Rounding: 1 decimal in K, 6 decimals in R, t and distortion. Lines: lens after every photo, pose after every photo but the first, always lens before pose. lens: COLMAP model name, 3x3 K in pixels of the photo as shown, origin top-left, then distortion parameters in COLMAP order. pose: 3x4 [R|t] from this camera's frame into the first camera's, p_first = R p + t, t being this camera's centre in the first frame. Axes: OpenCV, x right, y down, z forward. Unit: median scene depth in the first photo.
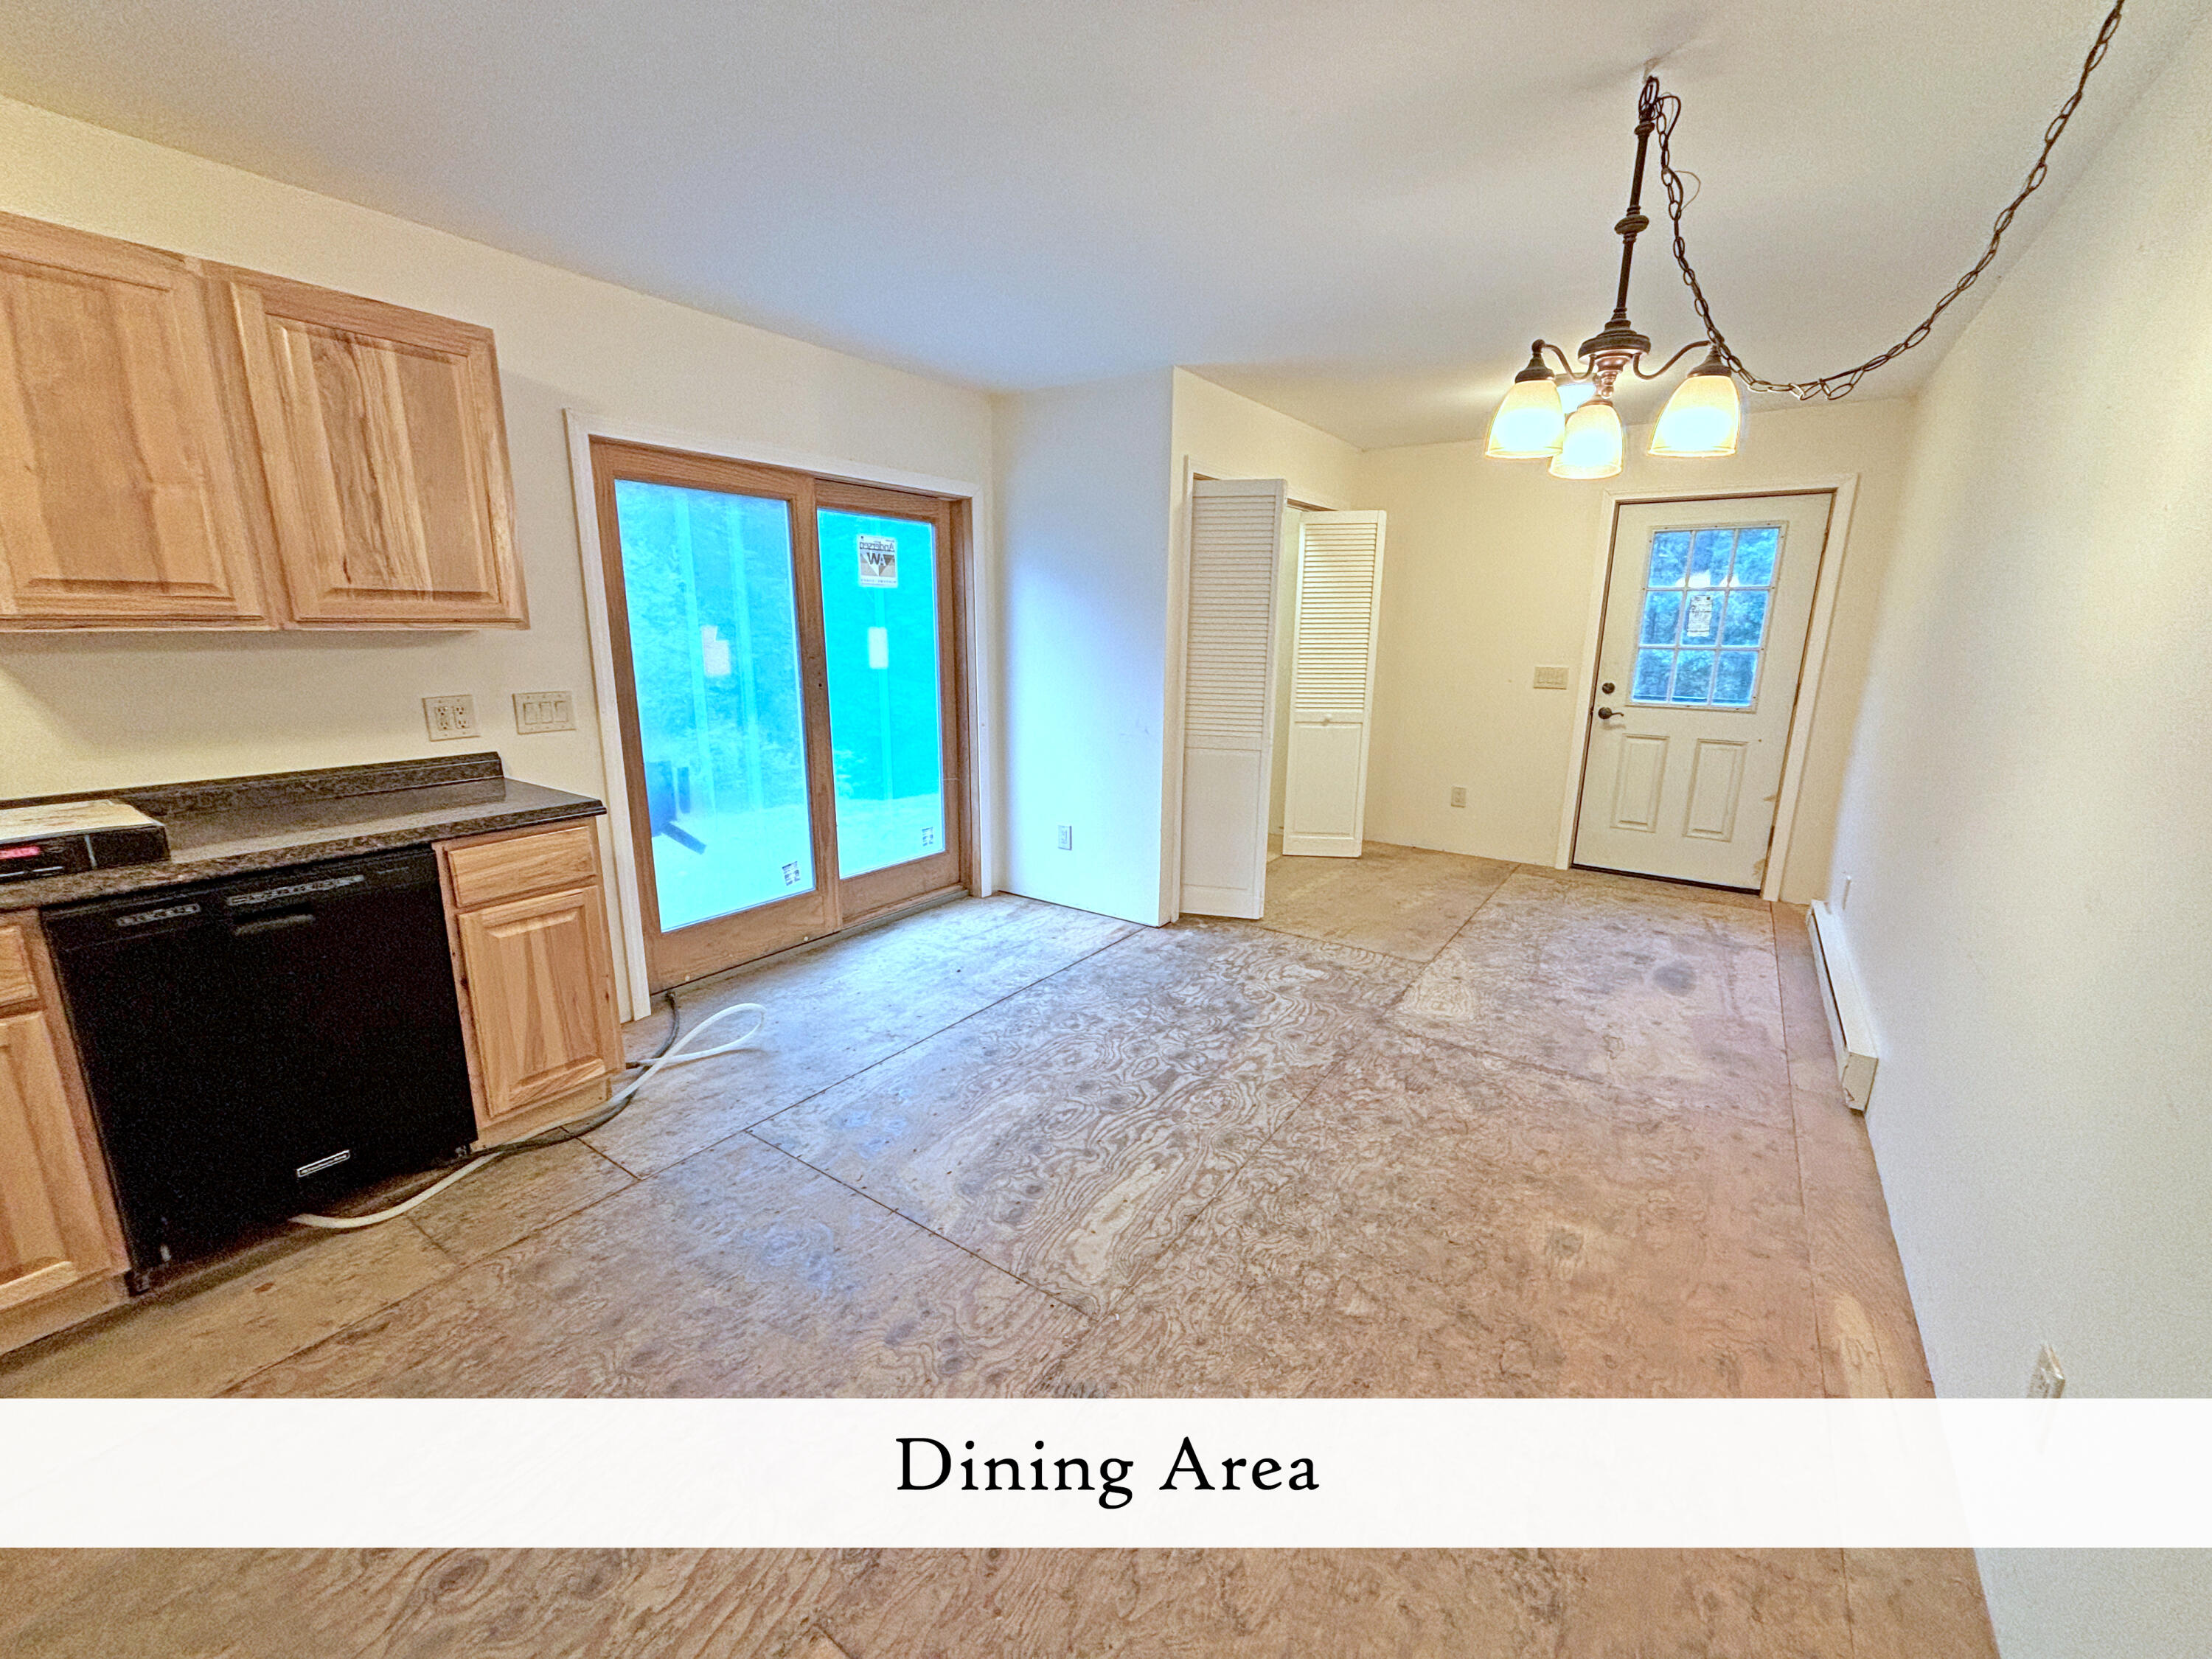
lens RADIAL K [[889.2, 0, 1099.3], [0, 889.2, 833.9], [0, 0, 1]] dist [0.003693, -0.002691]
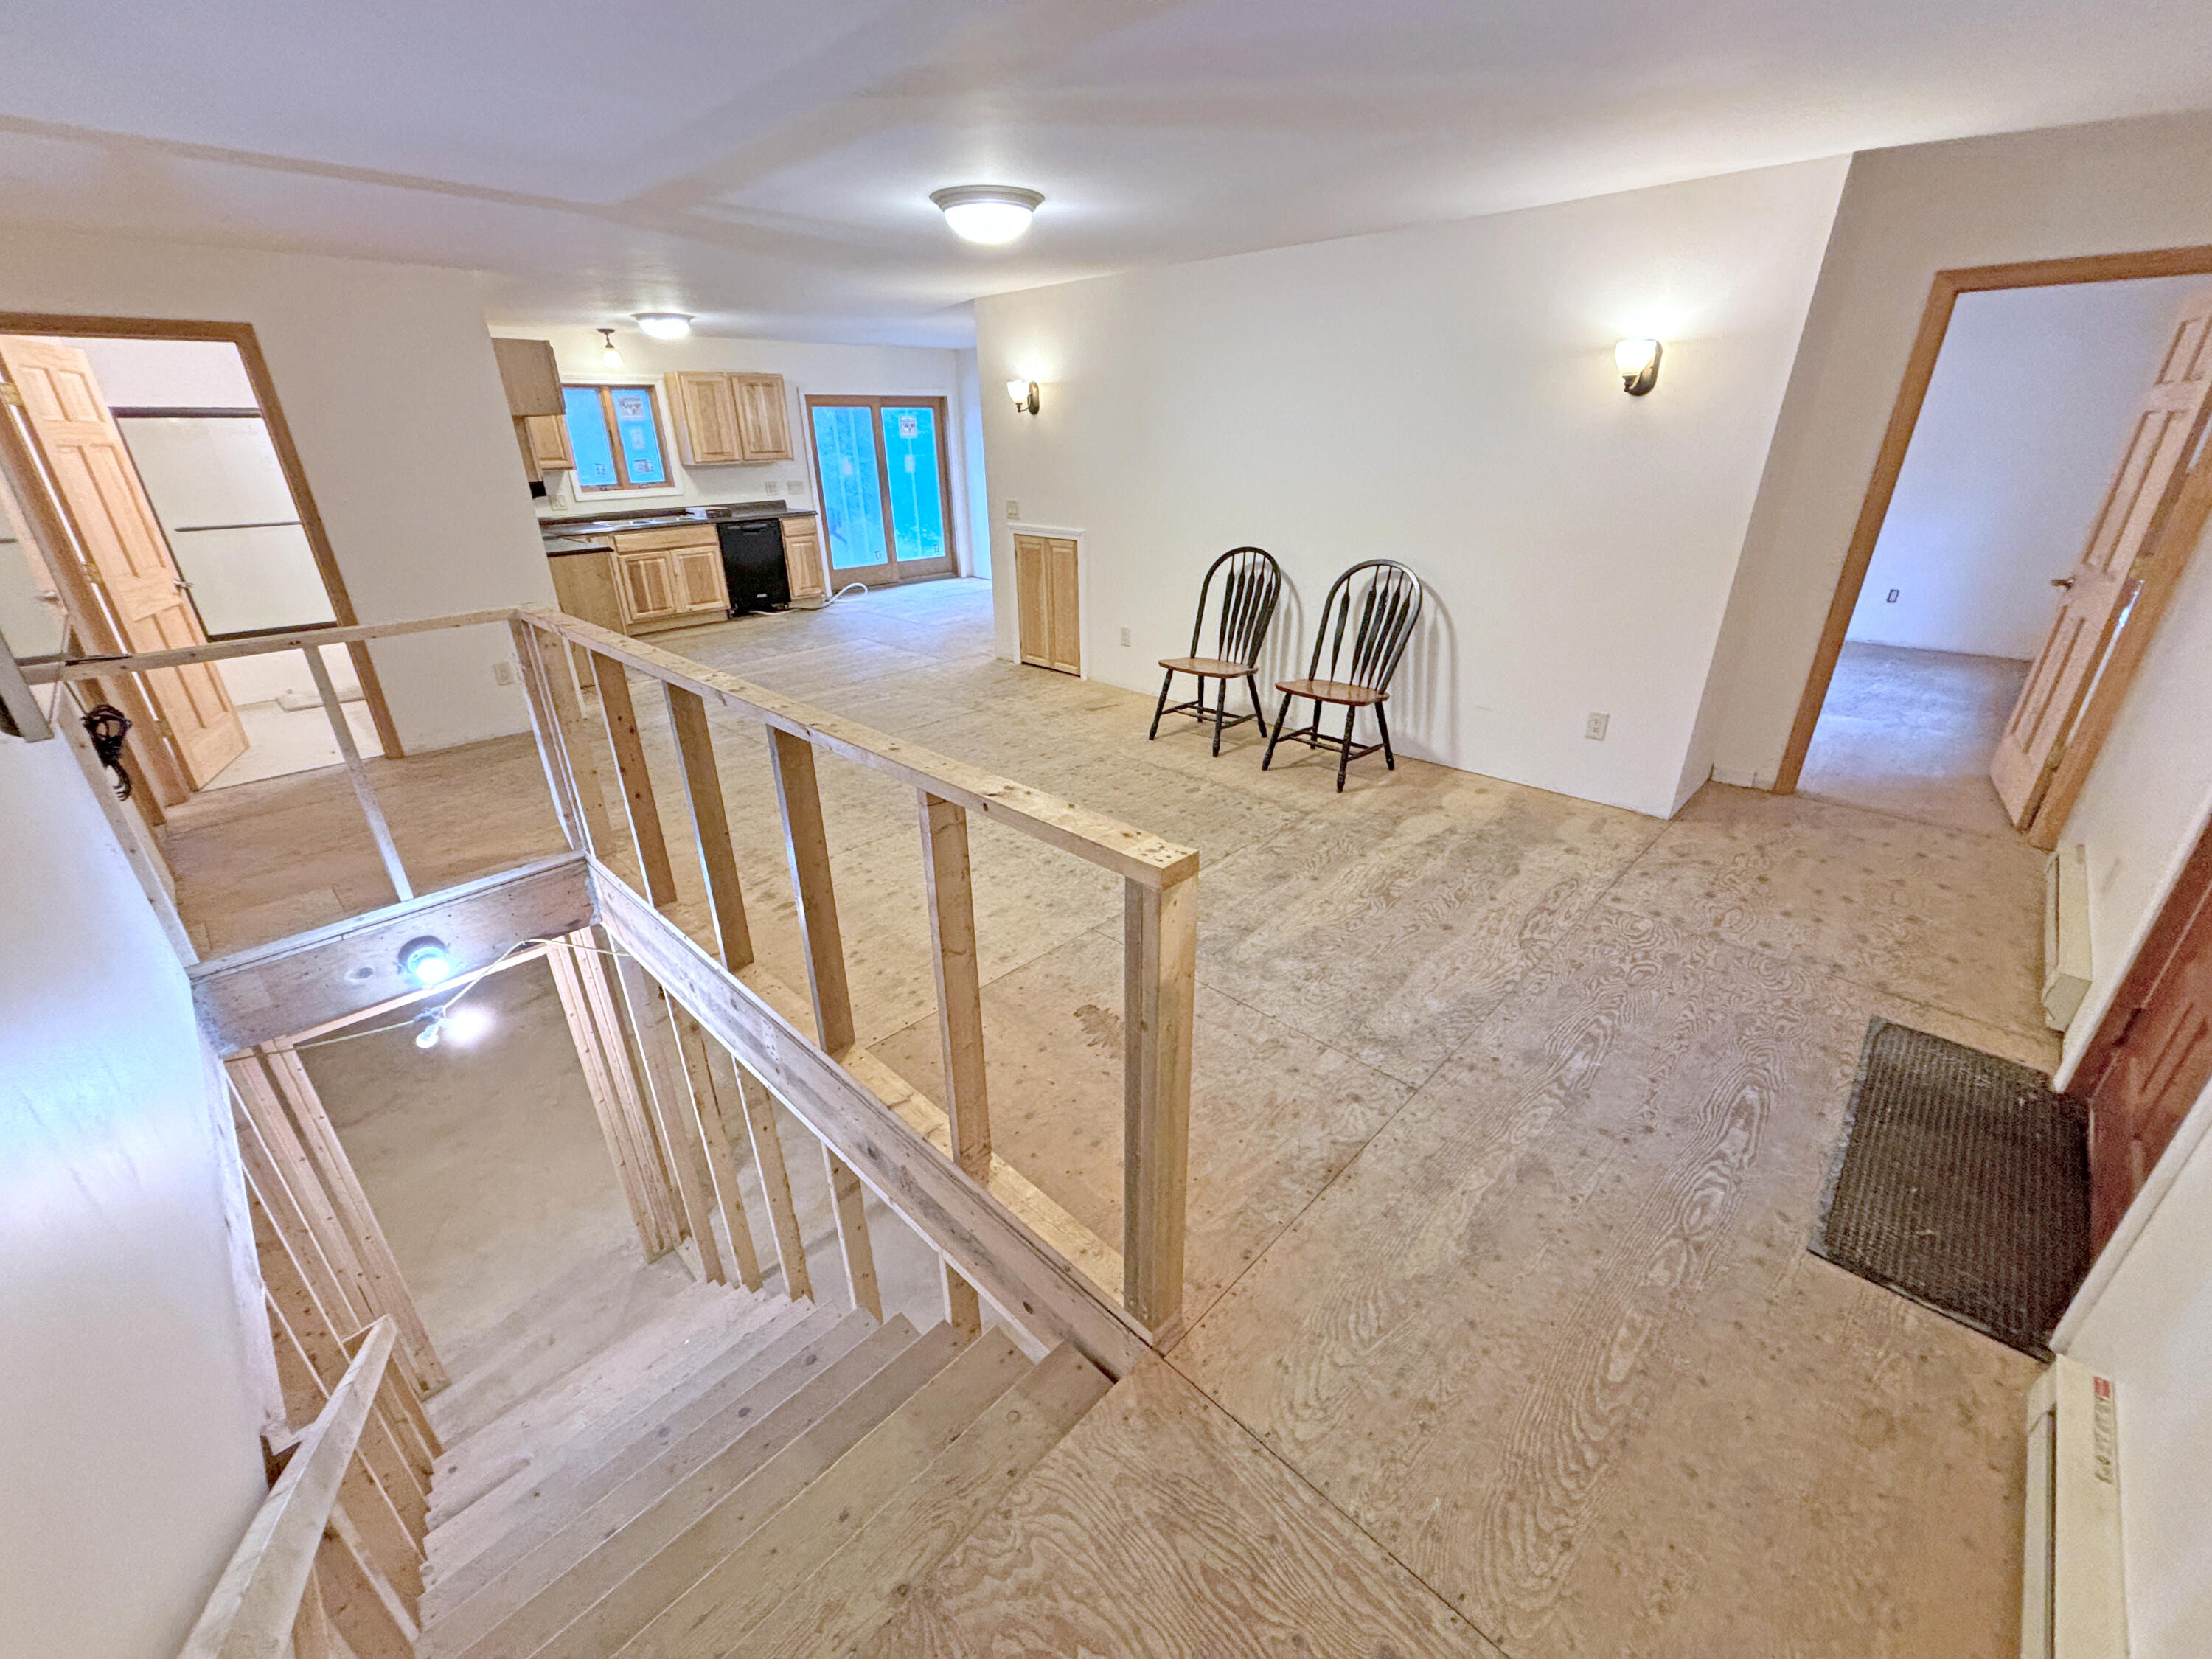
lens RADIAL K [[889.2, 0, 1085.5], [0, 889.2, 825.1], [0, 0, 1]] dist [0.003693, -0.002691]
pose [[0.984177, 0.045833, -0.171160, 1.004825], [-0.012869, 0.981905, 0.188936, 0.436116], [0.176722, -0.183744, 0.966958, -2.132626]]
